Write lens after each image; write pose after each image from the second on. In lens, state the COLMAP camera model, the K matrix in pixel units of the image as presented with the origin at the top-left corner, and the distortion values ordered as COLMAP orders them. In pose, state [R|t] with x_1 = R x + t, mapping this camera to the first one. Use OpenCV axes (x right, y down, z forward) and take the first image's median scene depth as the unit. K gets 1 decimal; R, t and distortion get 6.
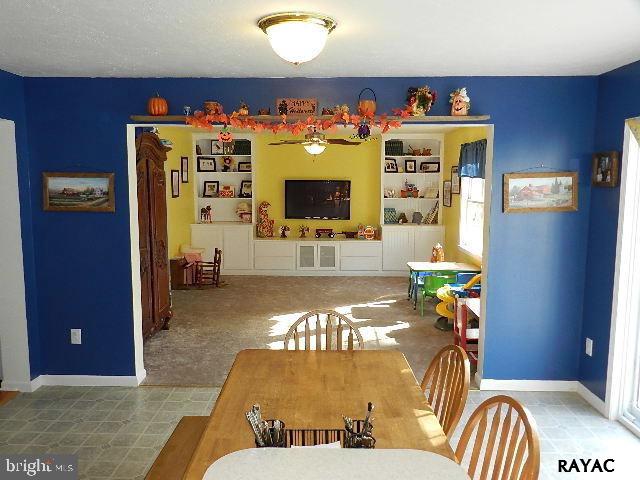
lens RADIAL K [[525.9, 0, 319.0], [0, 525.9, 239.7], [0, 0, 1]] dist [-0.001455, -0.000060]
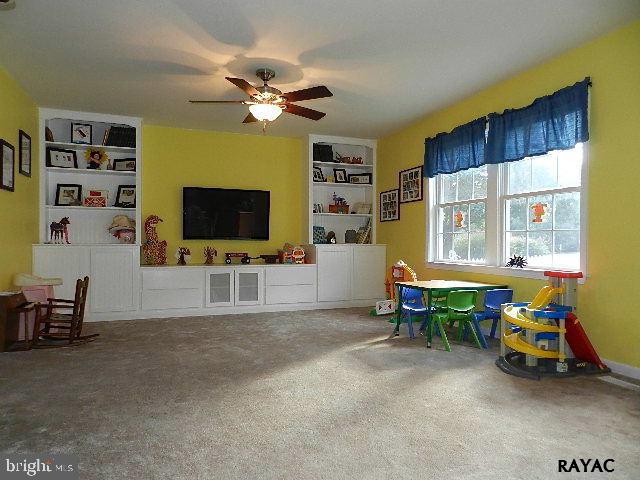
lens RADIAL K [[428.1, 0, 320.4], [0, 428.1, 240.4], [0, 0, 1]] dist [0.008365, -0.002226]
pose [[0.929851, 0.000438, 0.367937, -0.109130], [0.043854, 0.992739, -0.112009, 0.038624], [-0.365314, 0.120287, 0.923080, 0.385084]]
